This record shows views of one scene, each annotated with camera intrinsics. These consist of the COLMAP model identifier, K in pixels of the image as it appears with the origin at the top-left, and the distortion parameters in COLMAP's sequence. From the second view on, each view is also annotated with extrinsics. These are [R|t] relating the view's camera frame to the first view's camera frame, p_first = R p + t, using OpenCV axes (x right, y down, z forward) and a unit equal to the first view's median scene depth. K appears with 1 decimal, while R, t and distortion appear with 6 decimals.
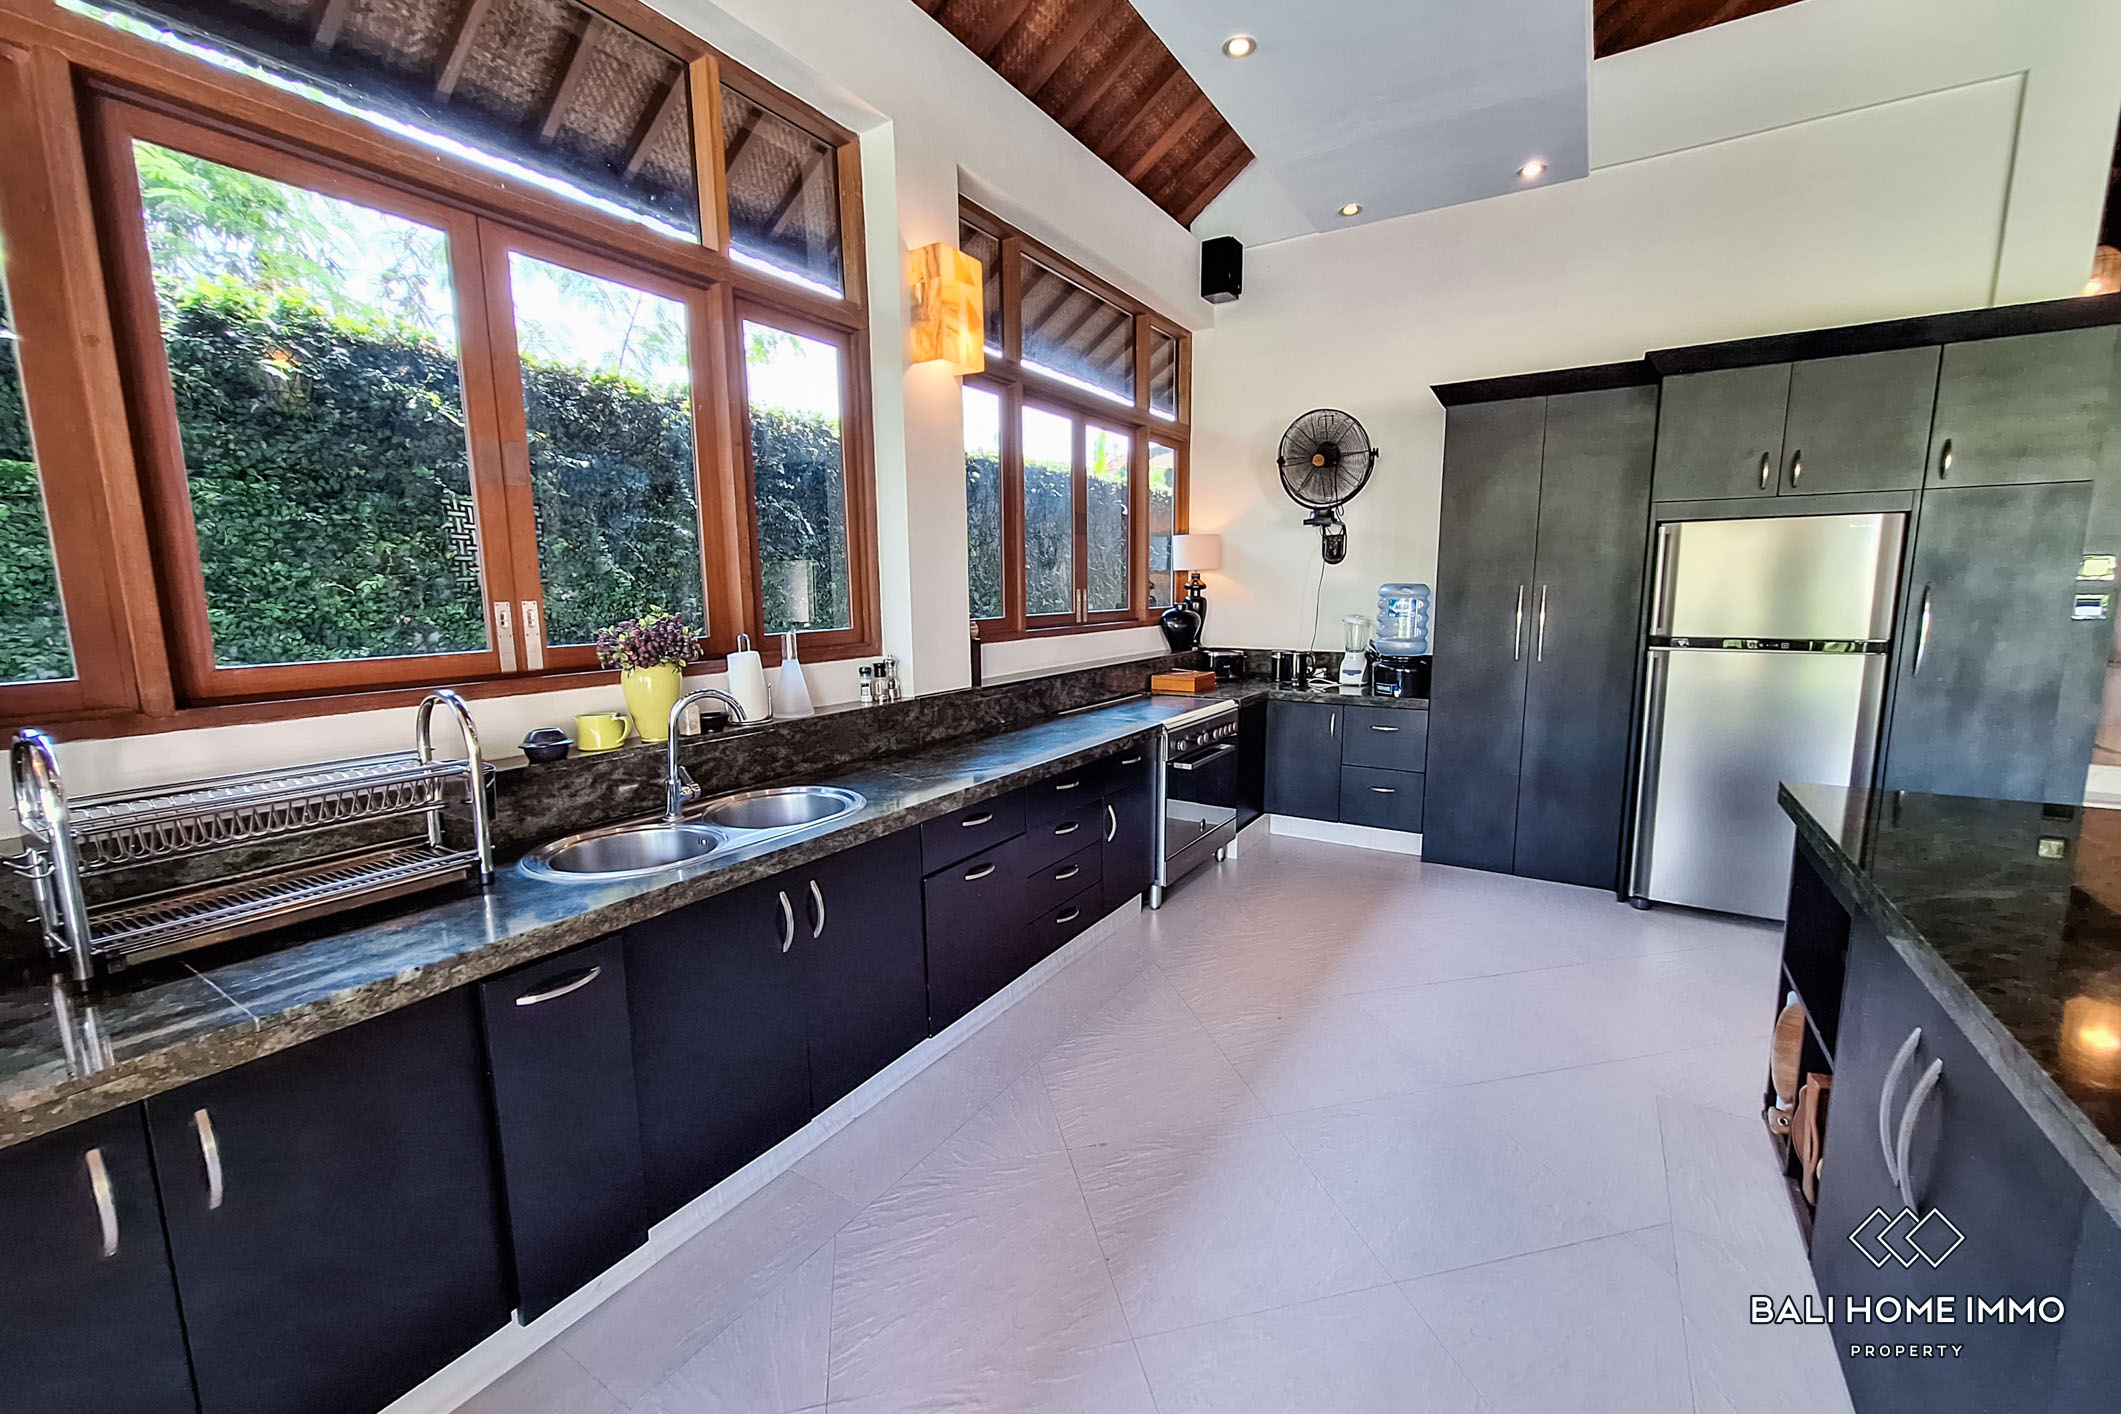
lens RADIAL K [[837.3, 0, 1061.8], [0, 837.3, 712.0], [0, 0, 1]] dist [-0.007972, 0.001861]
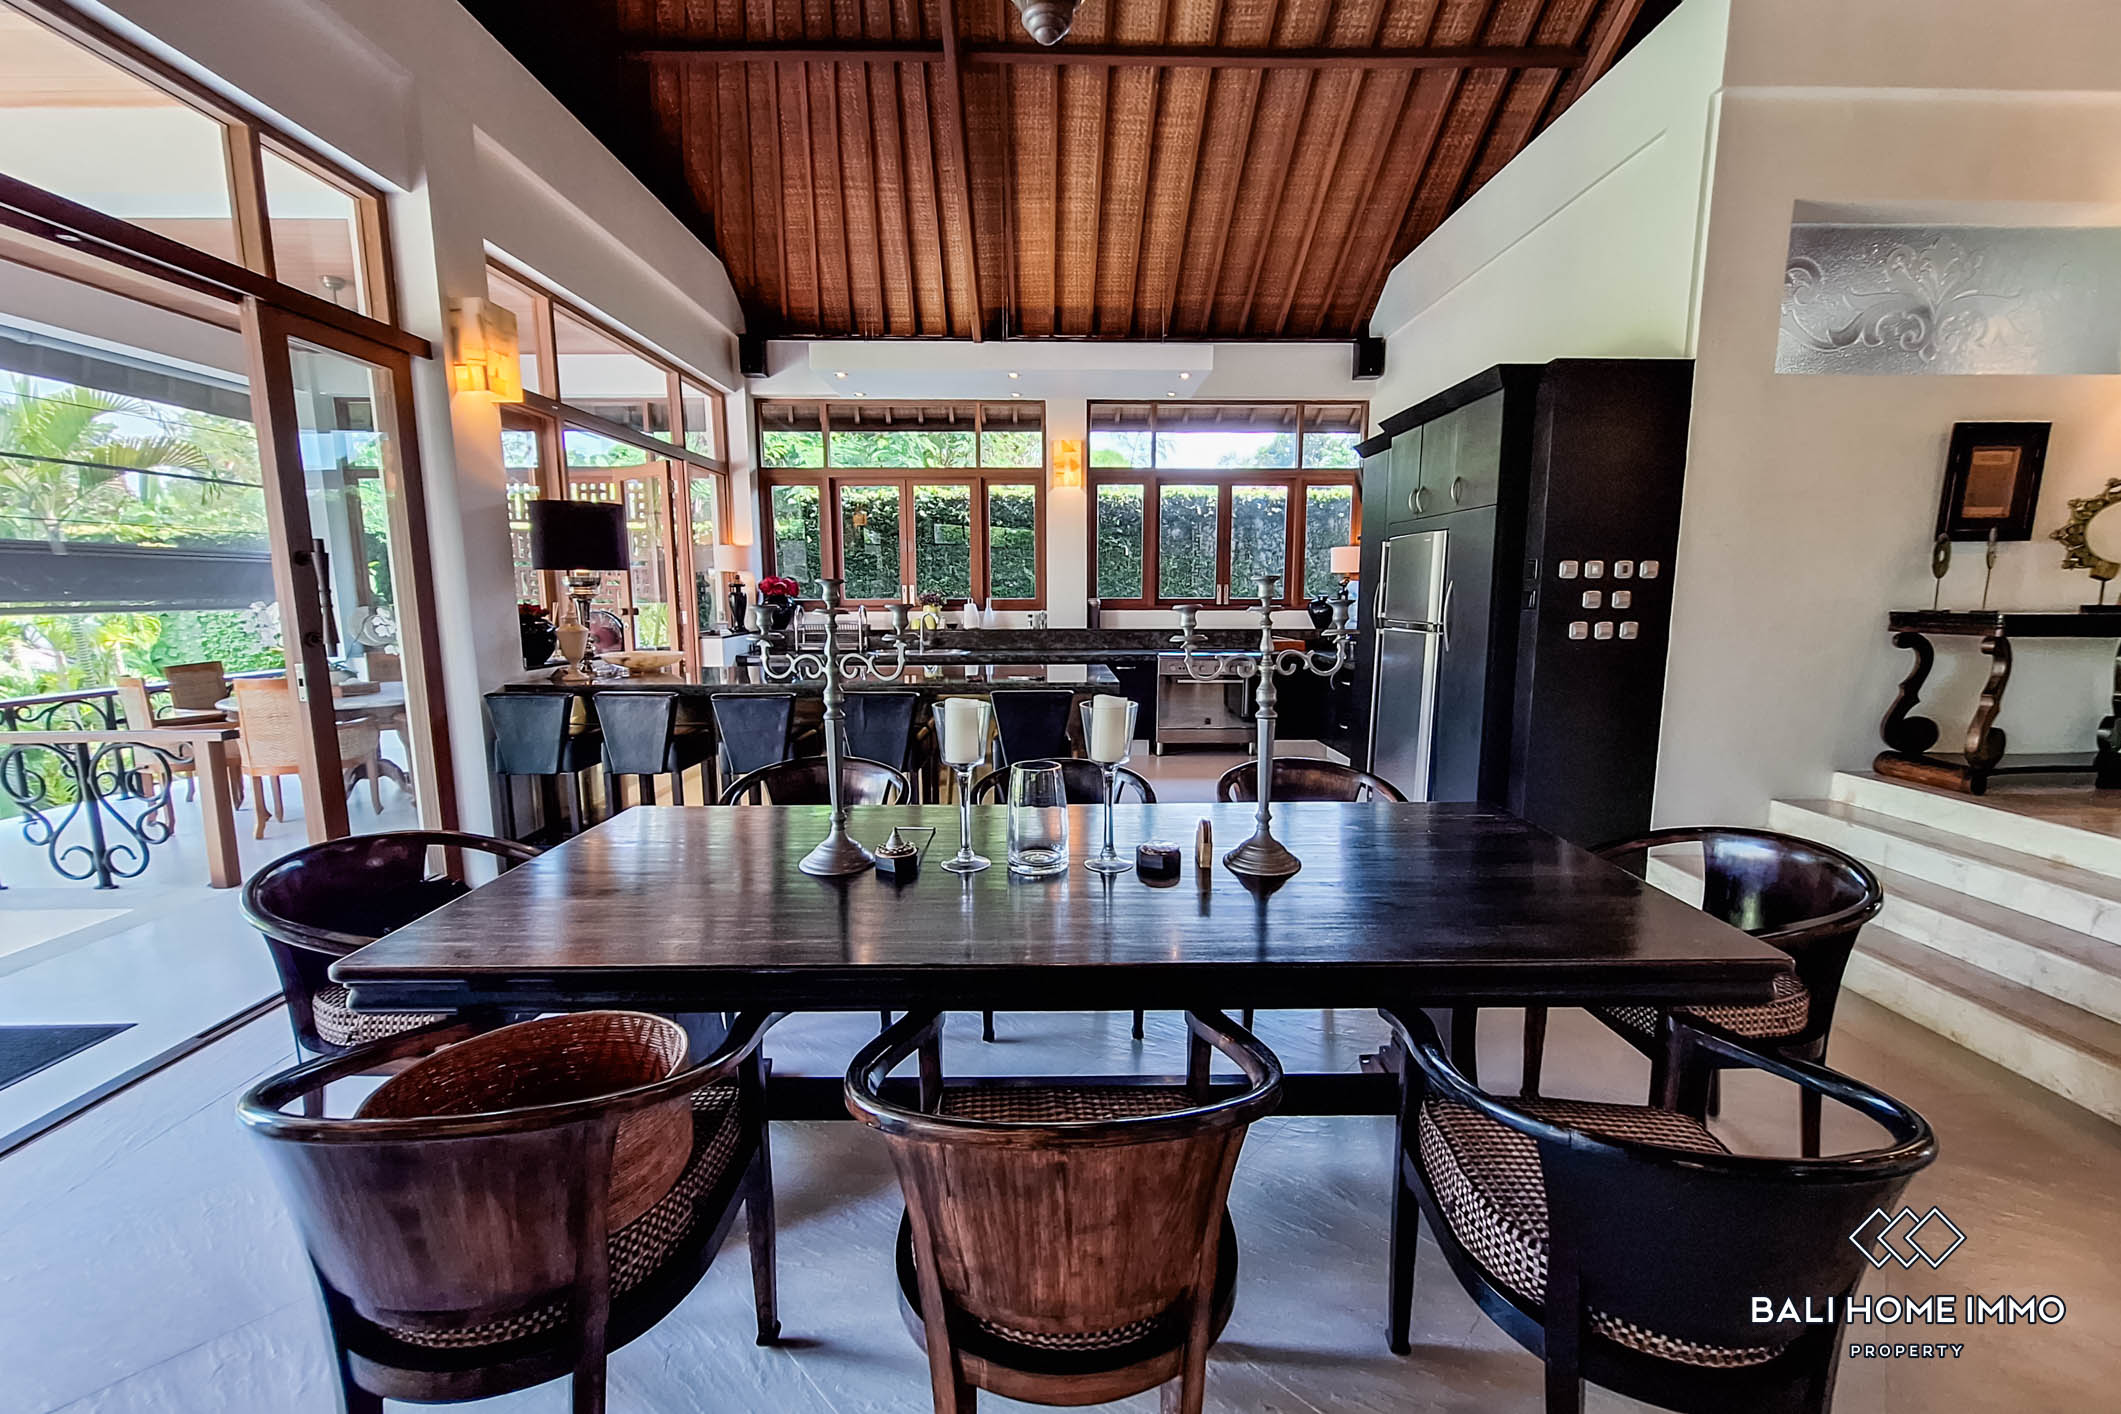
lens RADIAL K [[837.3, 0, 1055.3], [0, 837.3, 706.6], [0, 0, 1]] dist [-0.007972, 0.001861]
pose [[0.545746, 0.131988, -0.827491, 1.886403], [-0.129558, 0.988933, 0.072292, 0.025975], [0.827874, 0.067755, 0.556806, -0.297652]]
